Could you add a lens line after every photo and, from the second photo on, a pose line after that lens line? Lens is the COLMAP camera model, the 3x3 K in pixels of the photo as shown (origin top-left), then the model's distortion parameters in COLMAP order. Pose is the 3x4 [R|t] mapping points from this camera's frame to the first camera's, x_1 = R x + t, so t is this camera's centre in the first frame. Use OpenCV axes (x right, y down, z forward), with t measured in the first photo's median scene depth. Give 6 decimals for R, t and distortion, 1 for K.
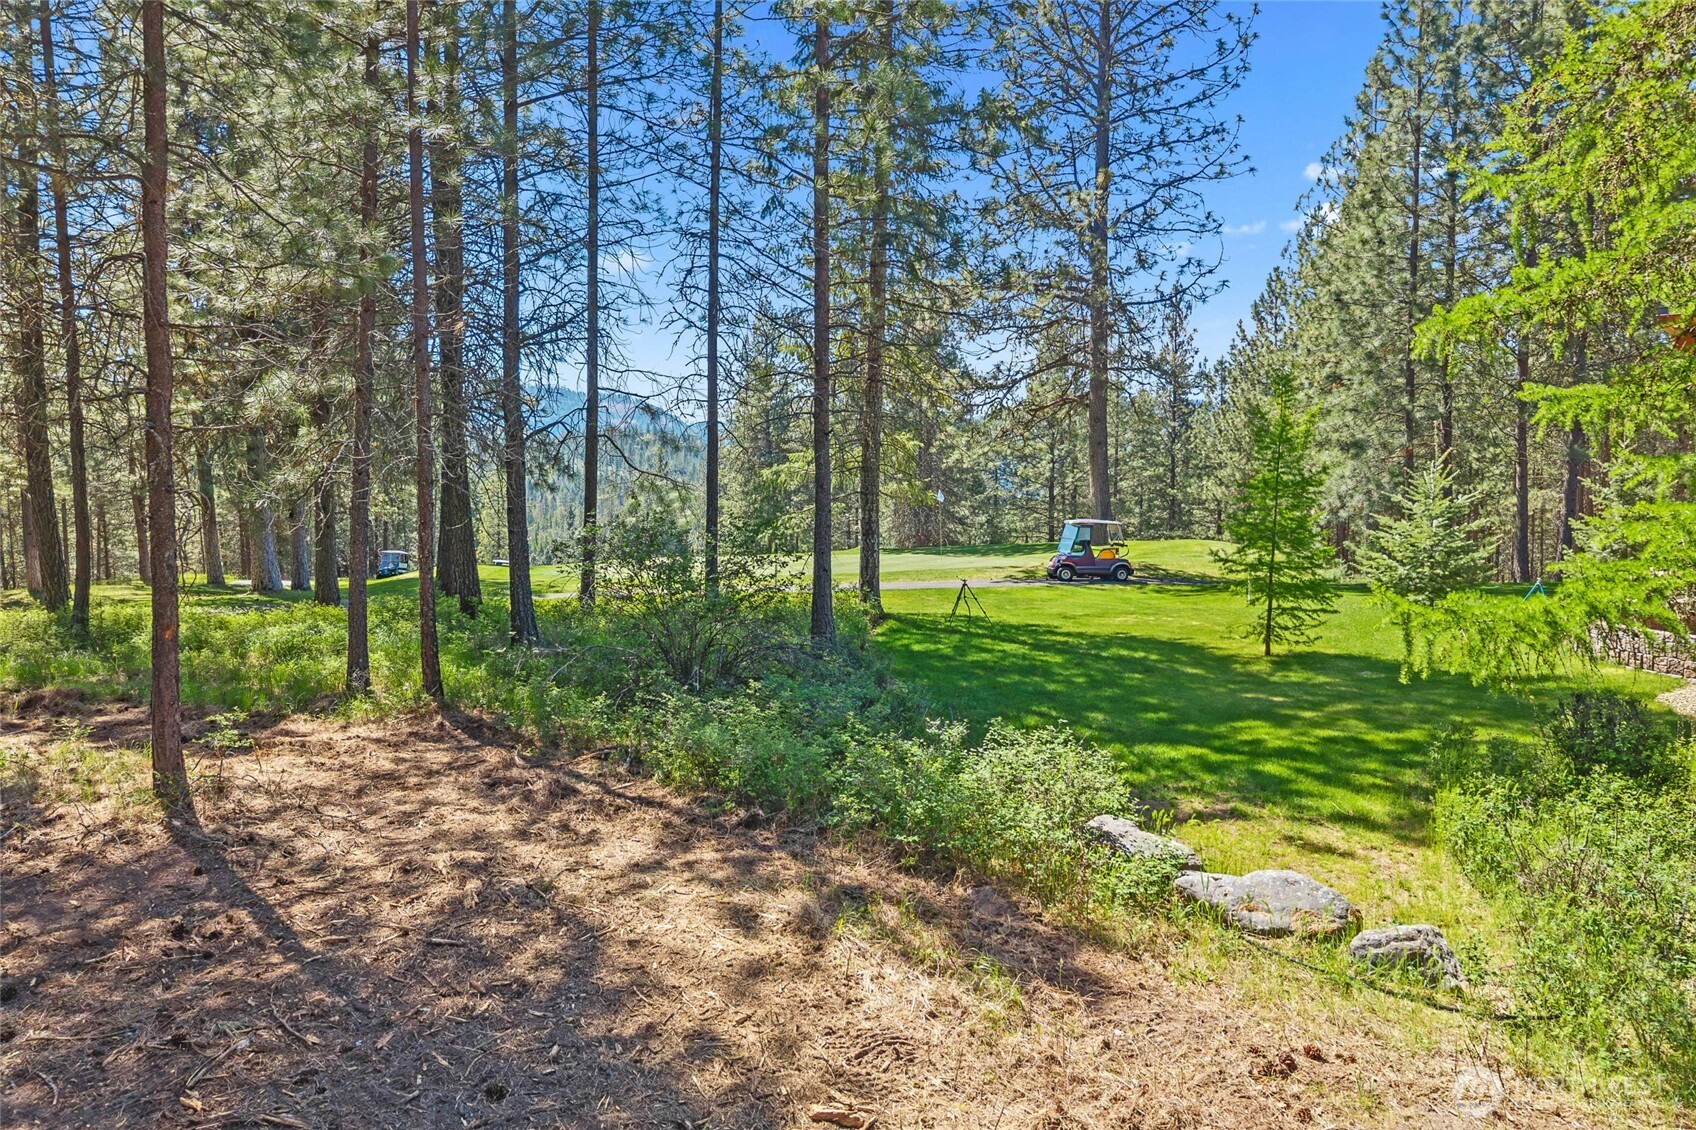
lens RADIAL K [[1143.9, 0, 844.2], [0, 1143.9, 555.2], [0, 0, 1]] dist [0.001277, -0.000635]
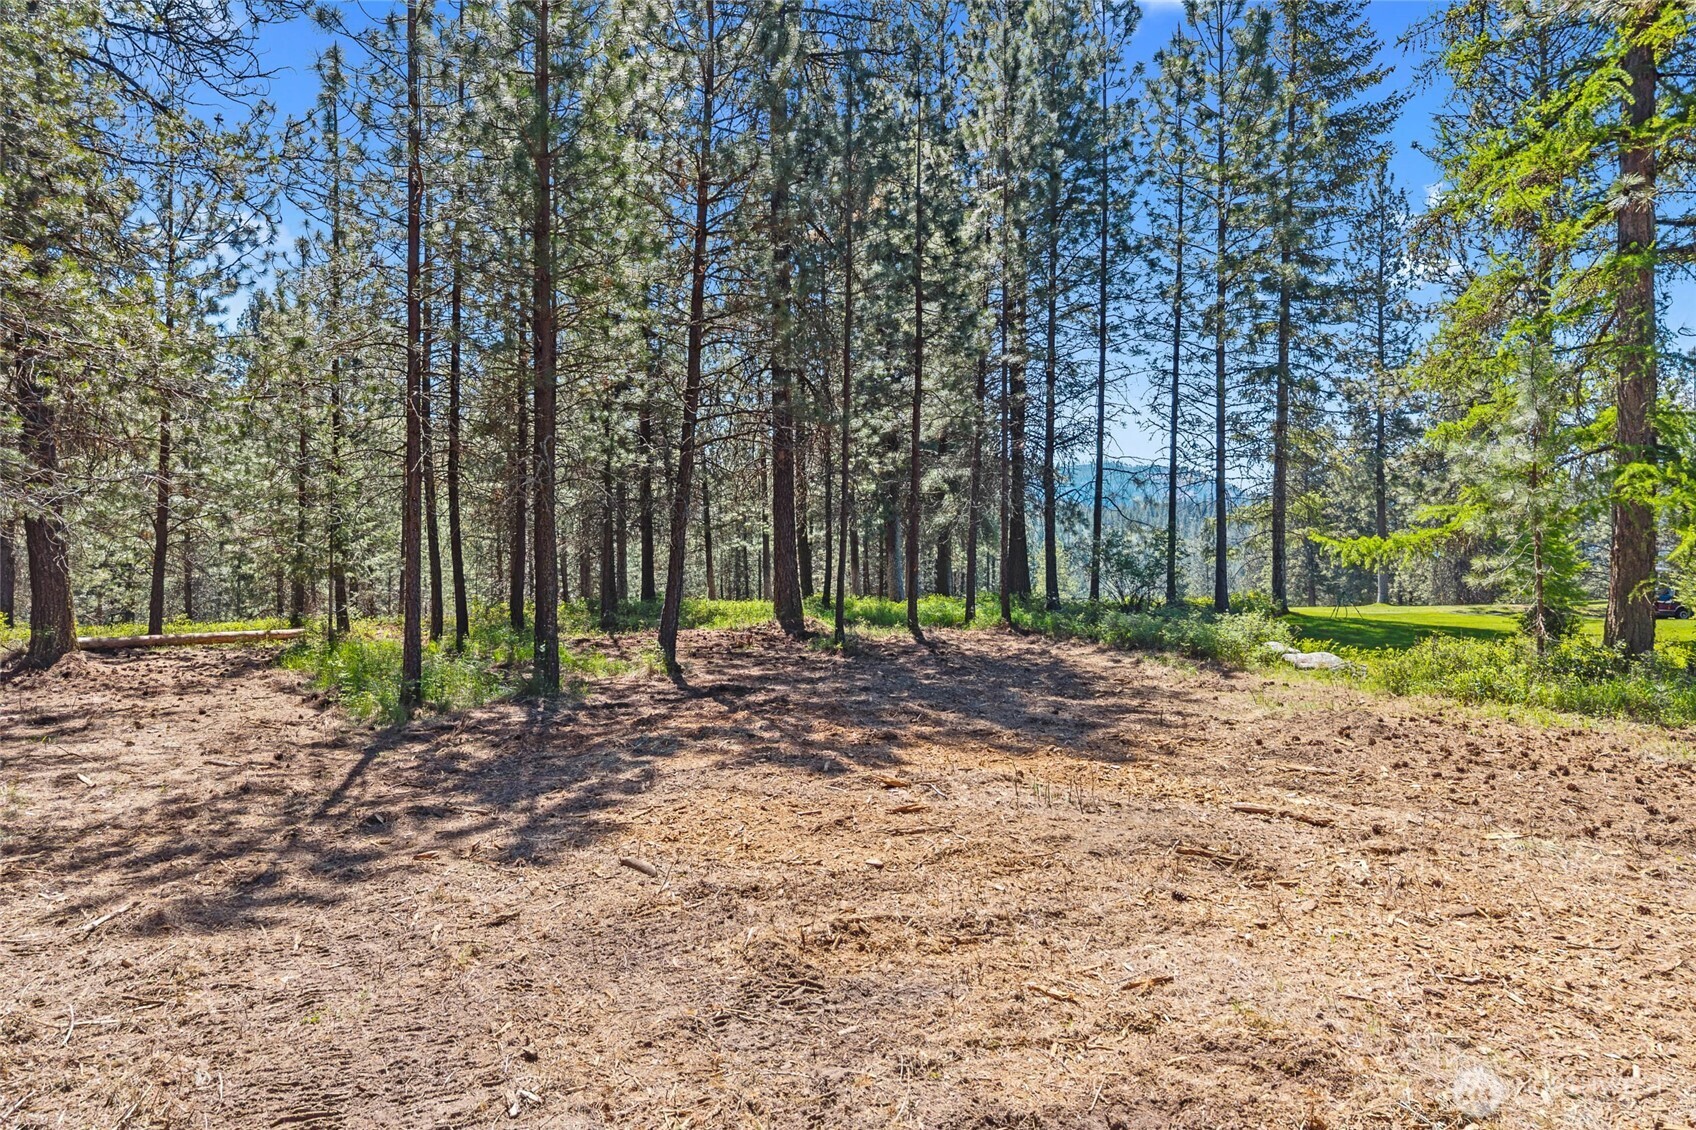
lens RADIAL K [[1143.9, 0, 844.2], [0, 1143.9, 555.2], [0, 0, 1]] dist [0.001277, -0.000635]
pose [[0.890584, -0.001711, -0.454816, 0.204567], [-0.027908, 0.997903, -0.058402, 0.084249], [0.453962, 0.064705, 0.888669, -0.626398]]
